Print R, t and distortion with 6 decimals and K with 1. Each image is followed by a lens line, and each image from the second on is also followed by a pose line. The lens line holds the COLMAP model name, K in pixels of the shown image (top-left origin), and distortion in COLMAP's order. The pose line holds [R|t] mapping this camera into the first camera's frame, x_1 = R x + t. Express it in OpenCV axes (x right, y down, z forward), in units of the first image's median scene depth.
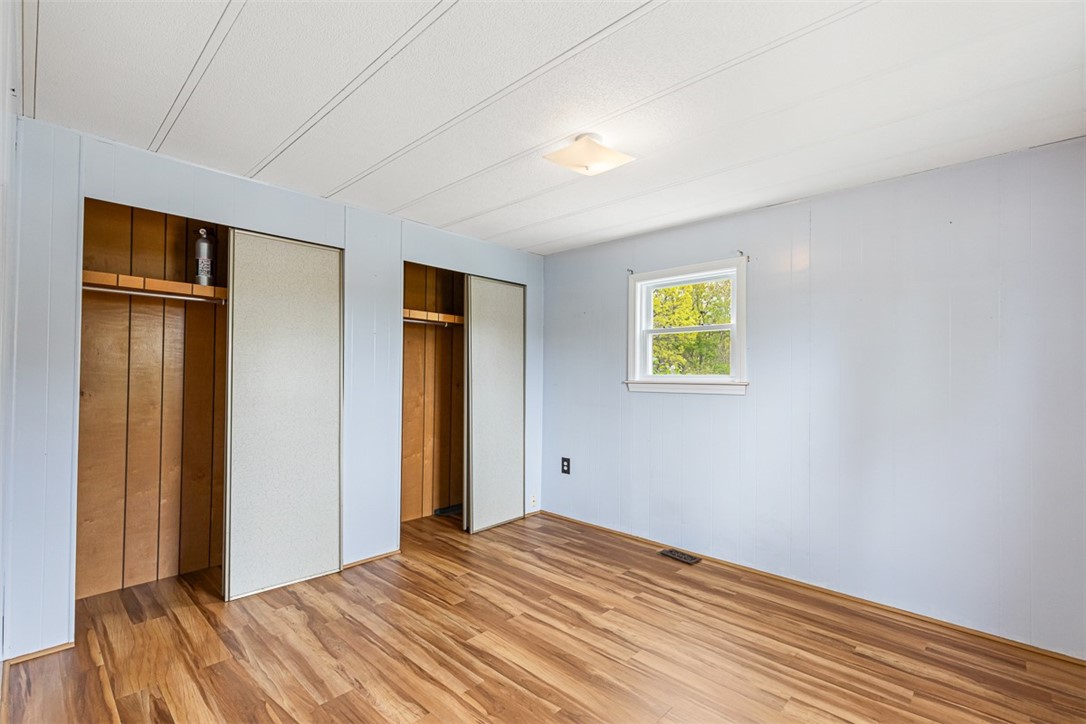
lens RADIAL K [[484.9, 0, 545.3], [0, 484.9, 366.7], [0, 0, 1]] dist [0.001603, -0.000157]
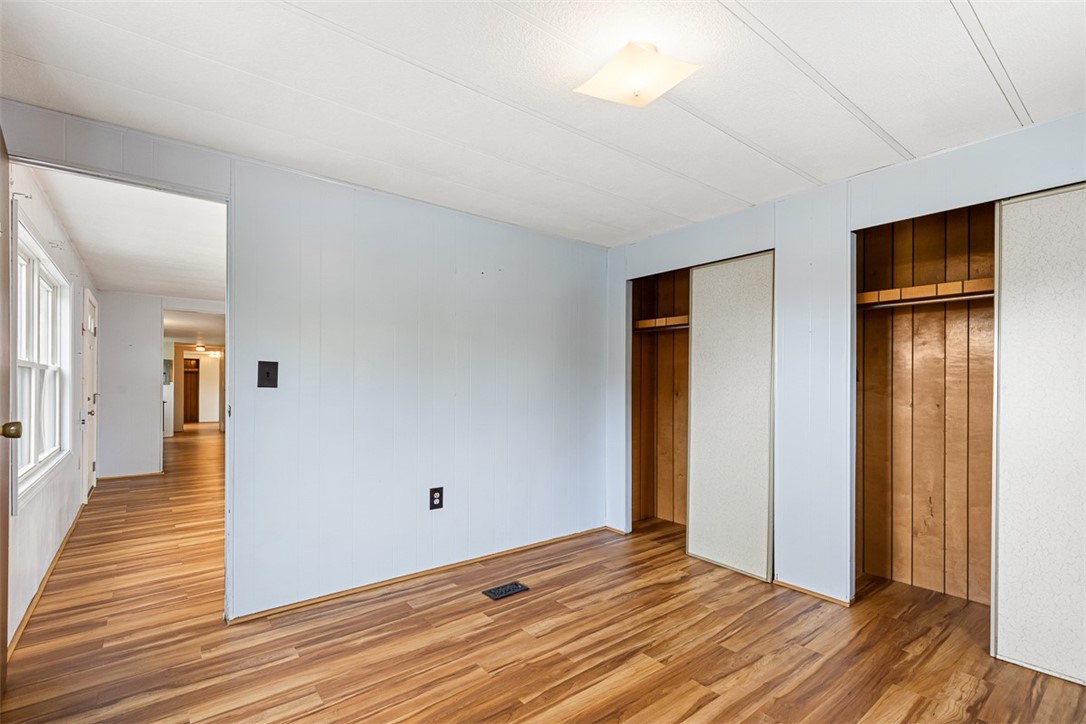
lens RADIAL K [[496.1, 0, 545.0], [0, 496.1, 377.6], [0, 0, 1]] dist [0.008257, -0.000697]
pose [[-0.142175, -0.014964, -0.989728, 0.760132], [0.024248, 0.999533, -0.018595, 0.022527], [0.989545, -0.026643, -0.141746, 0.848583]]
